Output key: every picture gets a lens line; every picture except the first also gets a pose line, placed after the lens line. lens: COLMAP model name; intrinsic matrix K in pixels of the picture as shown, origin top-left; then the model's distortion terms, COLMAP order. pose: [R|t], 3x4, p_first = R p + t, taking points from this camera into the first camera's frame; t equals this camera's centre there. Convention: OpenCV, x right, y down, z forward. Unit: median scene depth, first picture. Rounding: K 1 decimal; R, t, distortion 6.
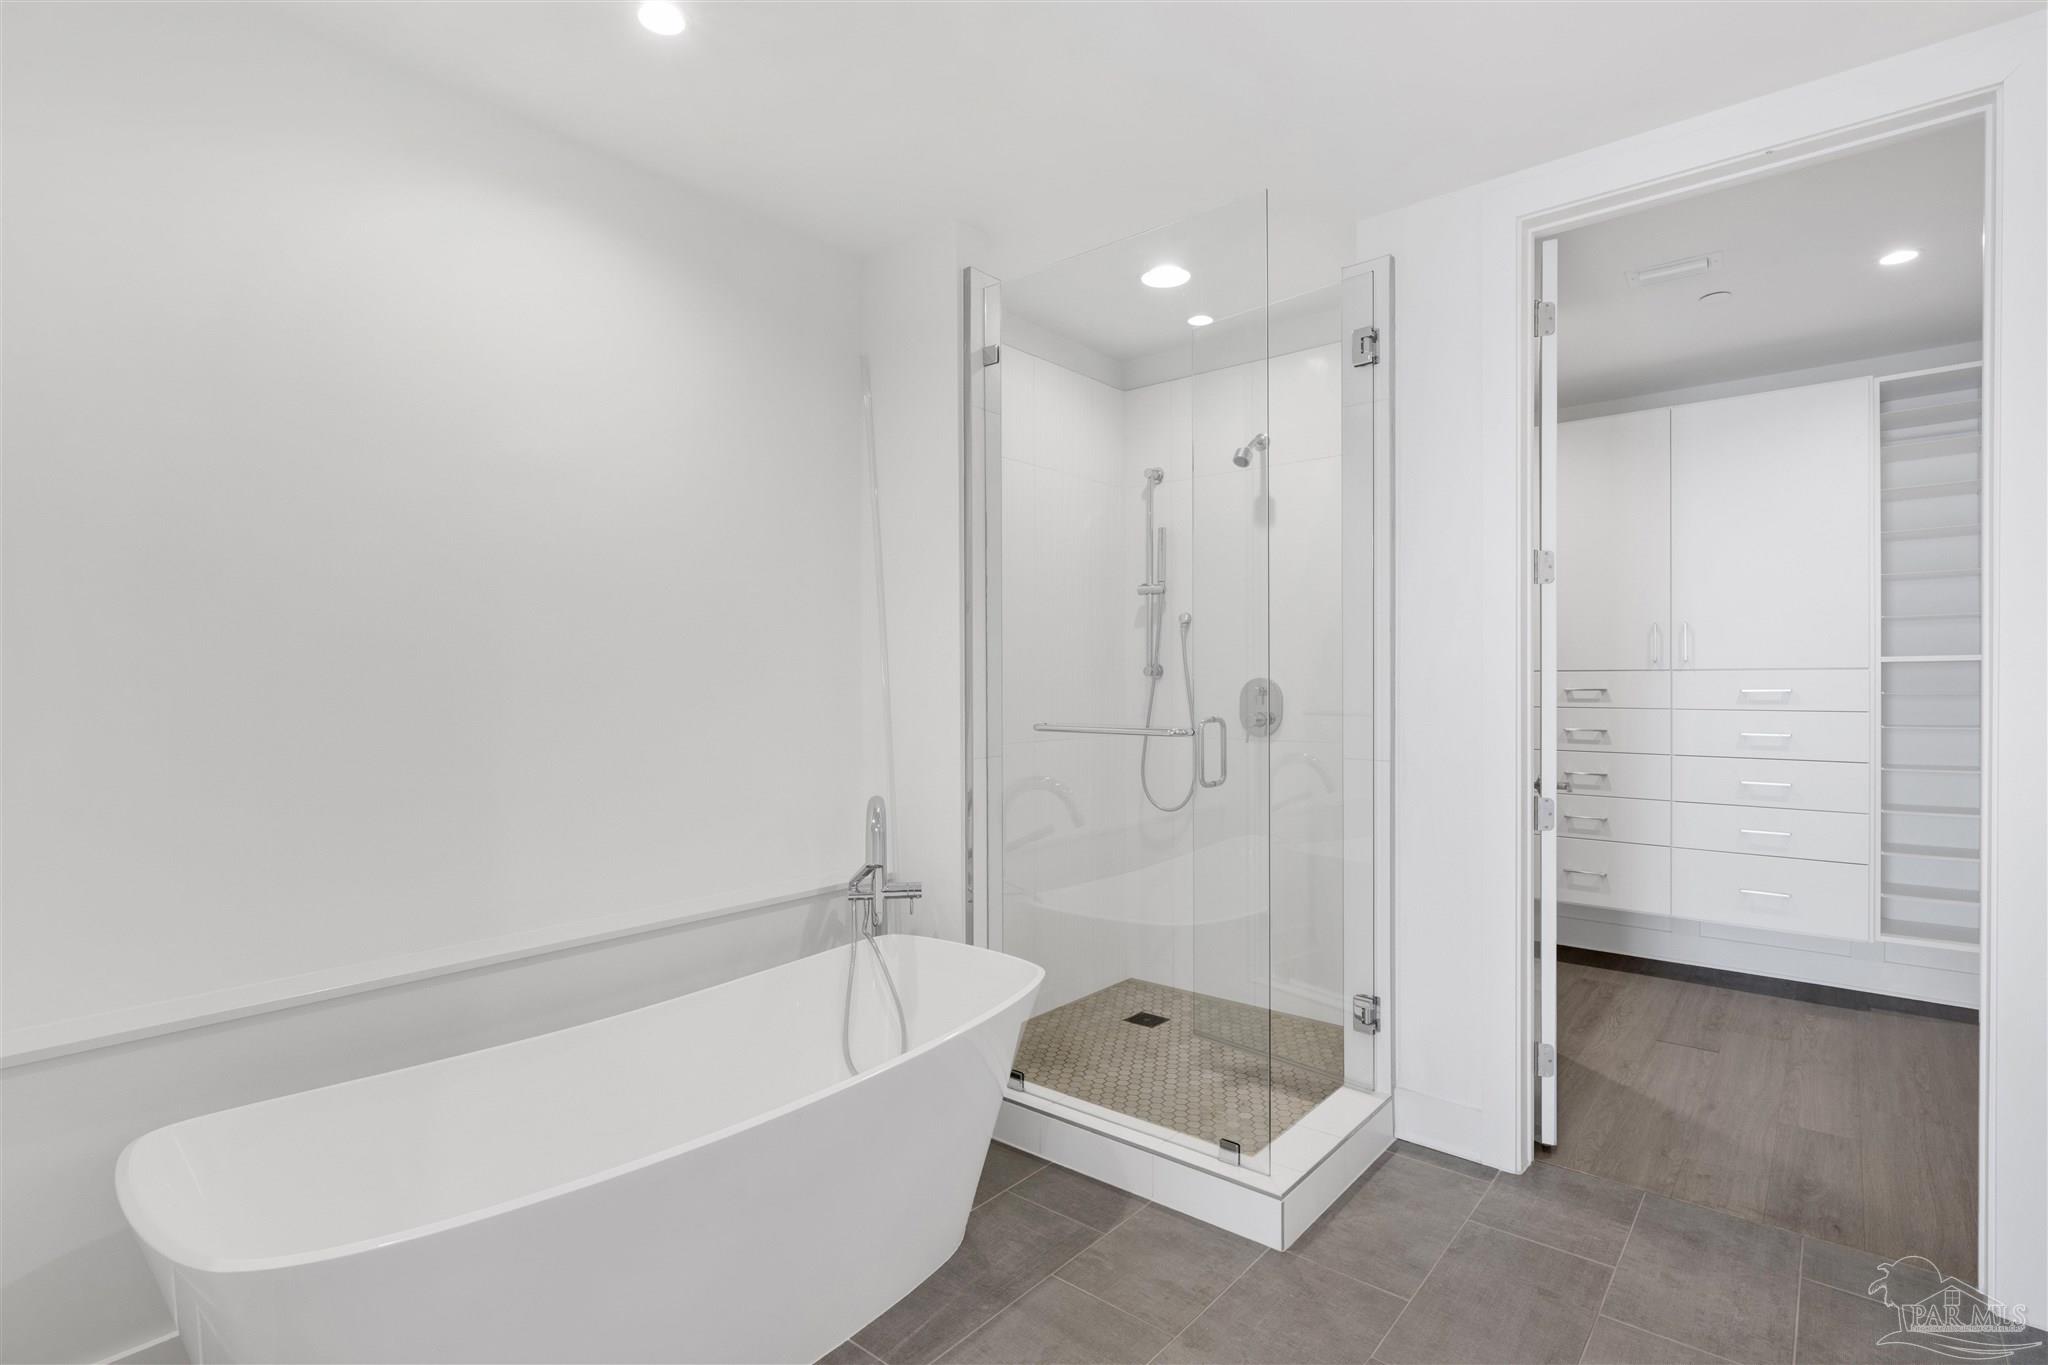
lens RADIAL K [[986.7, 0, 1022.0], [0, 986.7, 683.3], [0, 0, 1]] dist [0.001447, 0.000769]
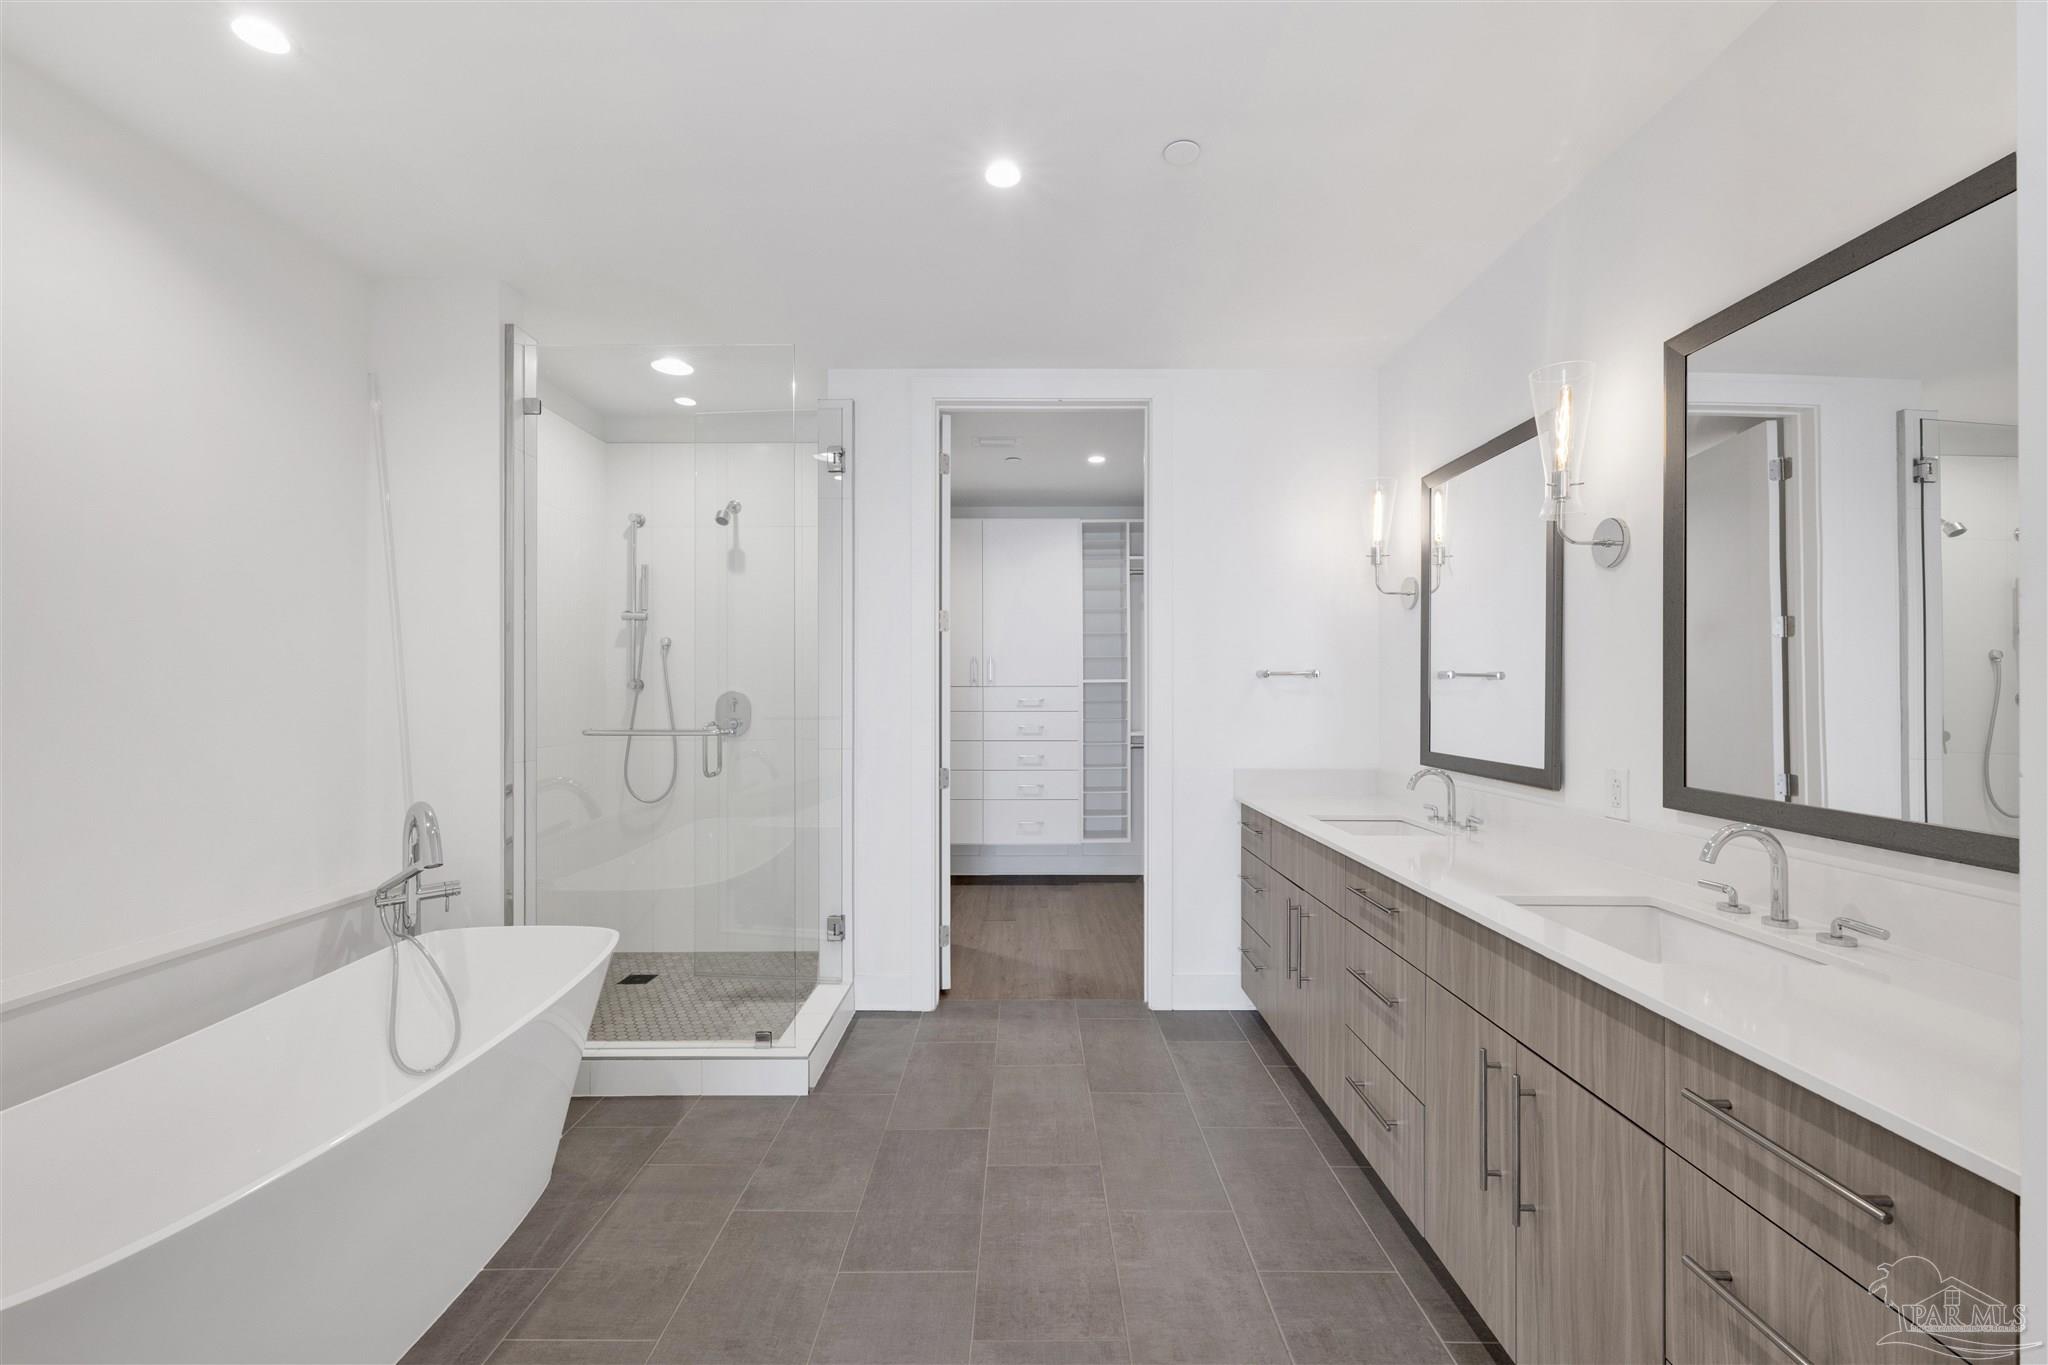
lens RADIAL K [[880.0, 0, 1026.2], [0, 880.0, 684.4], [0, 0, 1]] dist [-0.001640, 0.000011]
pose [[0.759617, 0.006208, 0.650342, -0.255871], [0.001398, 0.999937, -0.011178, -0.001044], [-0.650370, 0.009400, 0.759560, -0.134225]]
